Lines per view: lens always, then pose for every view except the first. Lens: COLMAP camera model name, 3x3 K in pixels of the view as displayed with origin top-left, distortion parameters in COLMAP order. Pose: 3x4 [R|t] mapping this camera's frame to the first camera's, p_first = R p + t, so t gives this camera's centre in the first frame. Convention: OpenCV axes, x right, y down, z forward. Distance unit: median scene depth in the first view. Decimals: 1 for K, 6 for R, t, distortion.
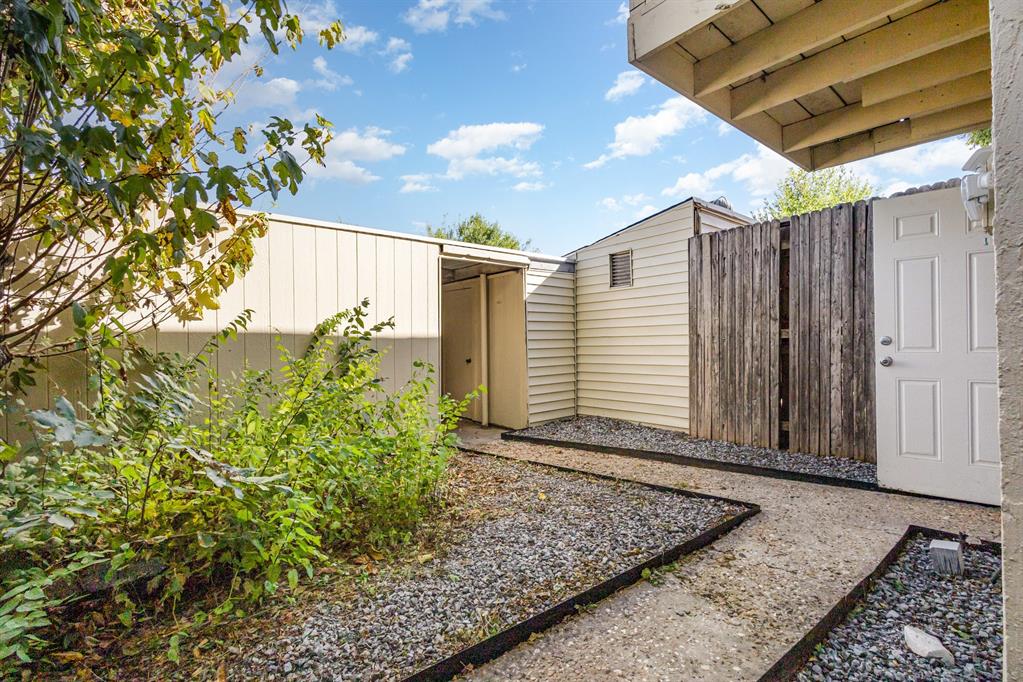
lens RADIAL K [[469.6, 0, 512.1], [0, 469.6, 345.6], [0, 0, 1]] dist [0.009896, -0.003050]
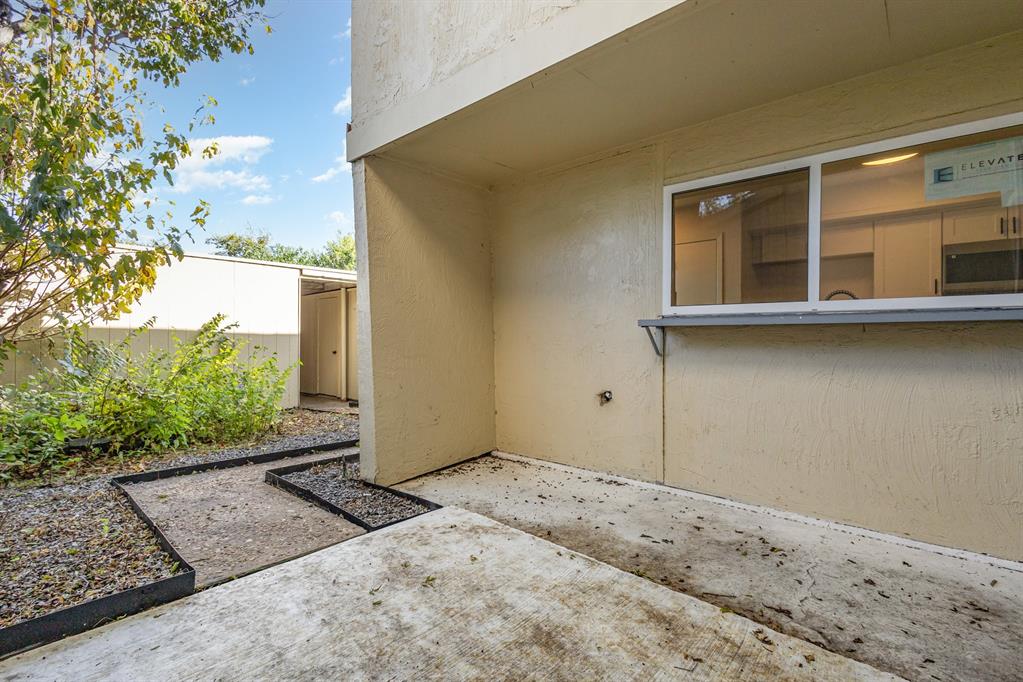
lens RADIAL K [[469.6, 0, 511.9], [0, 469.6, 343.0], [0, 0, 1]] dist [0.009896, -0.003050]
pose [[0.988536, 0.009991, 0.150657, 0.401816], [-0.009200, 0.999940, -0.005943, 0.018809], [-0.150708, 0.004489, 0.988568, -0.761941]]
